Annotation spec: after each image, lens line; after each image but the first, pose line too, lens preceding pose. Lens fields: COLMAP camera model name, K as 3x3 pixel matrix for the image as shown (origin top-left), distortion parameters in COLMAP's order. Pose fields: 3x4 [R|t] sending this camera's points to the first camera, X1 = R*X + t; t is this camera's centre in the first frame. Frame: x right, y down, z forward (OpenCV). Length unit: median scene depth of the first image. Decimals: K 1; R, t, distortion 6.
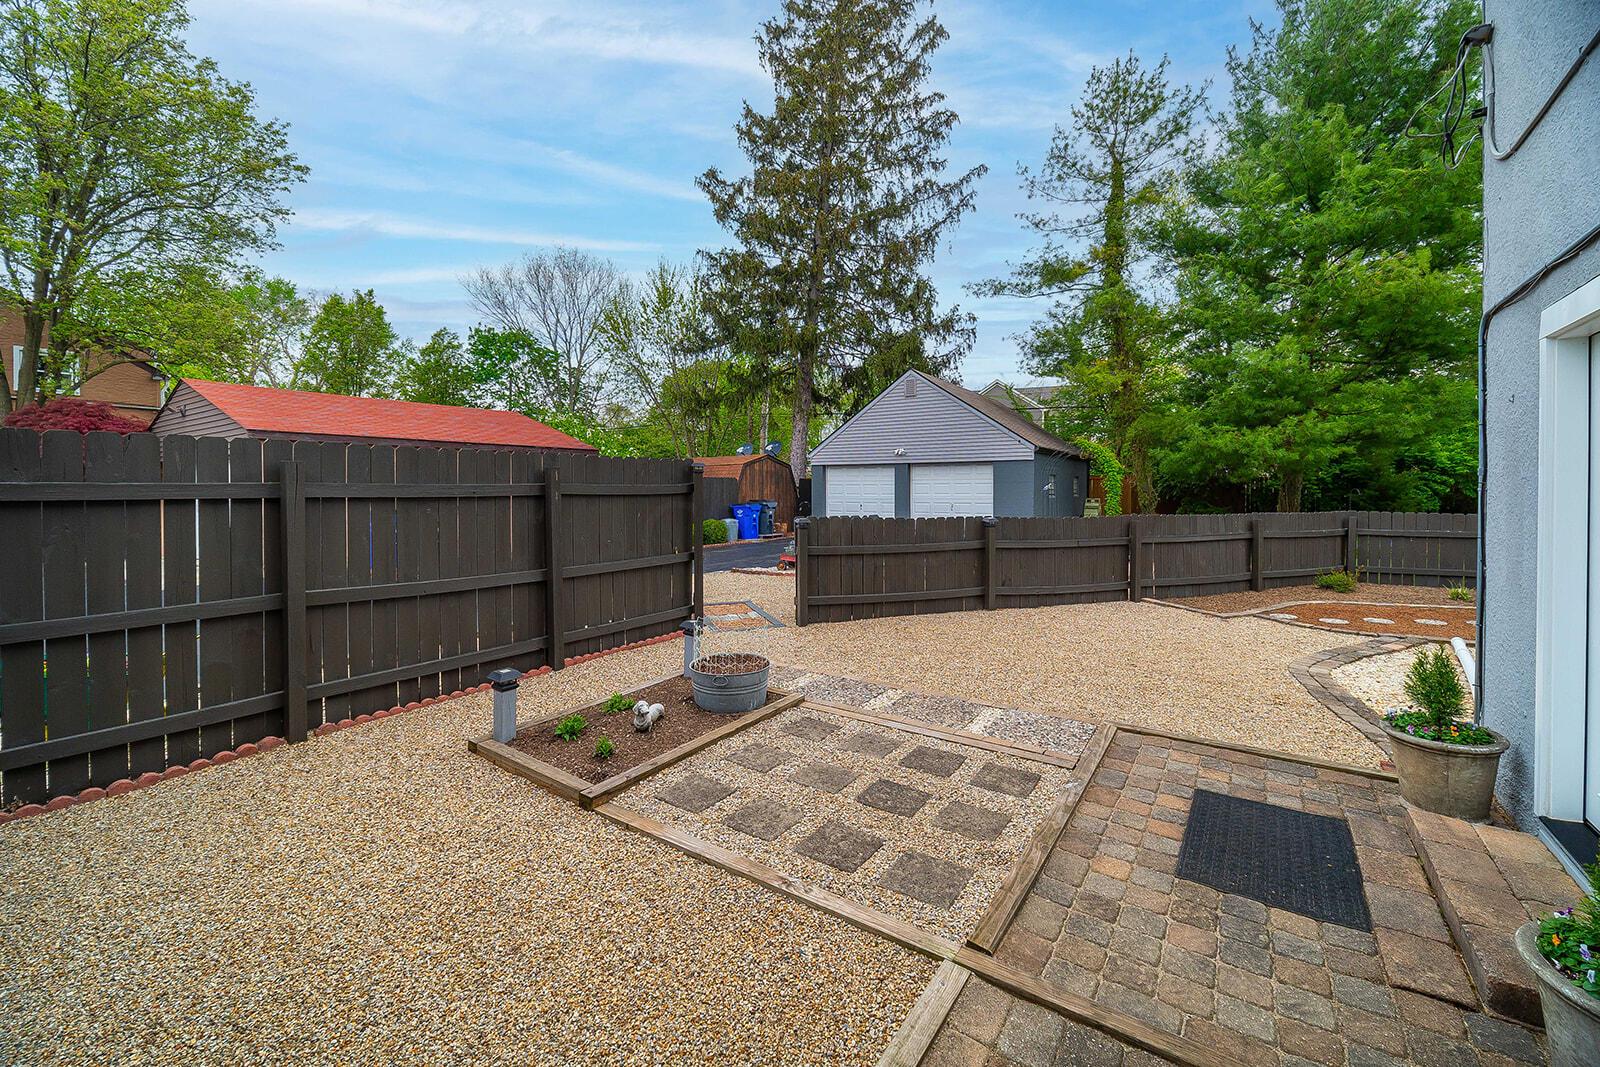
lens RADIAL K [[649.3, 0, 800.3], [0, 649.3, 497.0], [0, 0, 1]] dist [0.000018, -0.000300]
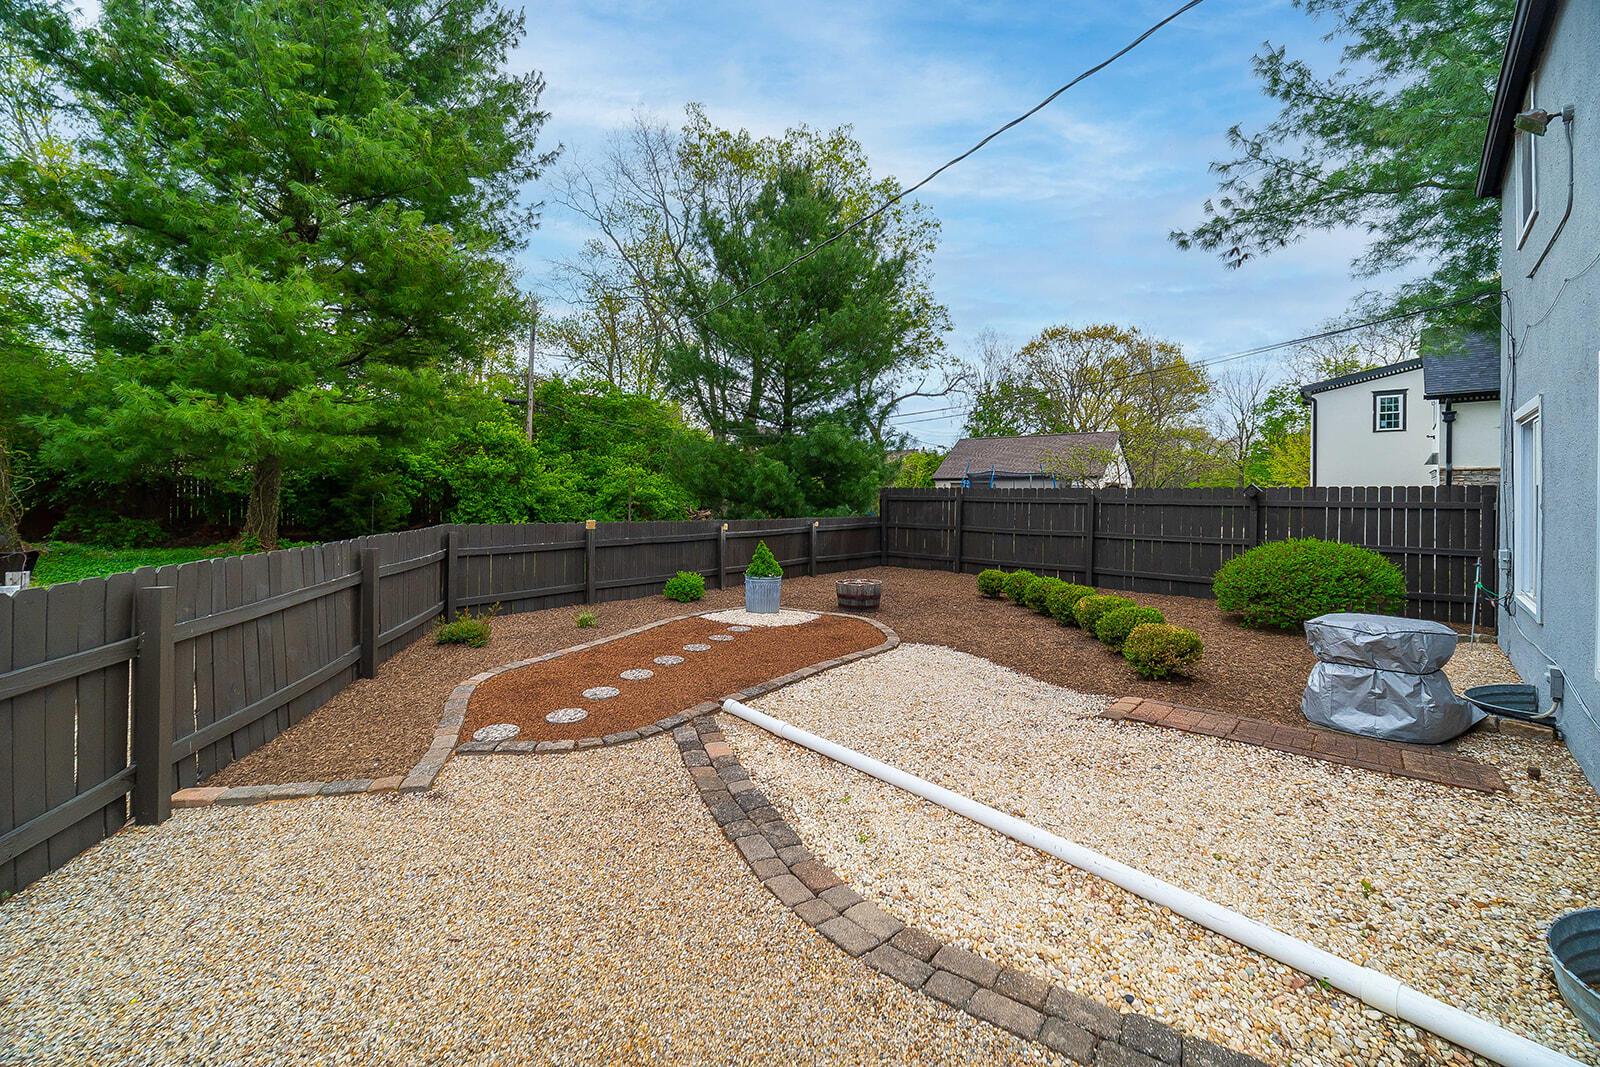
lens RADIAL K [[649.3, 0, 800.3], [0, 649.3, 497.0], [0, 0, 1]] dist [0.000018, -0.000300]
pose [[0.140932, -0.003046, 0.990015, 0.110667], [0.006913, 0.999974, 0.002092, -0.004779], [-0.989995, 0.006549, 0.140949, 0.303939]]
